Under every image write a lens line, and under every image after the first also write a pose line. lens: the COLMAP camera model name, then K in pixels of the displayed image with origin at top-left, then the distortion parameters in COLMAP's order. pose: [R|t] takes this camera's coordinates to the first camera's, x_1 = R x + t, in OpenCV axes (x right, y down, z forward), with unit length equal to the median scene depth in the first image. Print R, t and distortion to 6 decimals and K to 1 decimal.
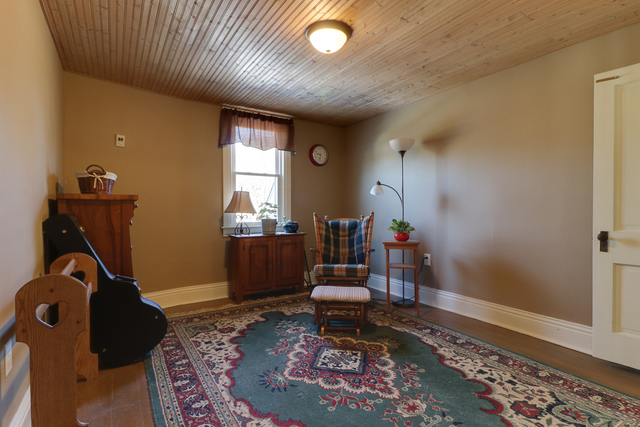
lens RADIAL K [[302.9, 0, 316.9], [0, 302.9, 214.5], [0, 0, 1]] dist [0.001608, -0.000079]
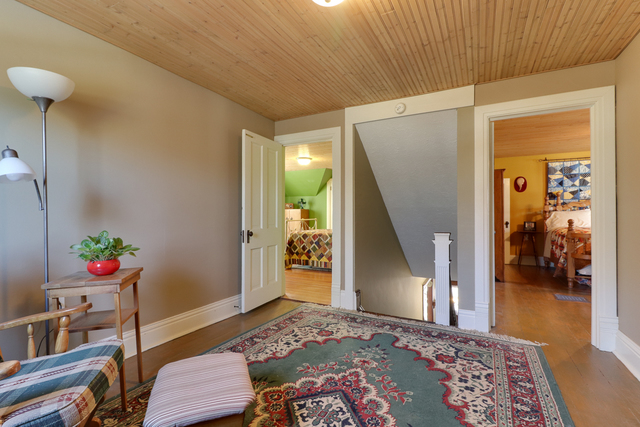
lens RADIAL K [[302.9, 0, 316.2], [0, 302.9, 212.5], [0, 0, 1]] dist [0.001608, -0.000079]
pose [[-0.478533, 0.009938, 0.878013, -0.655220], [0.014666, 0.999887, -0.003324, -0.026688], [-0.877947, 0.011286, -0.478625, 1.537022]]
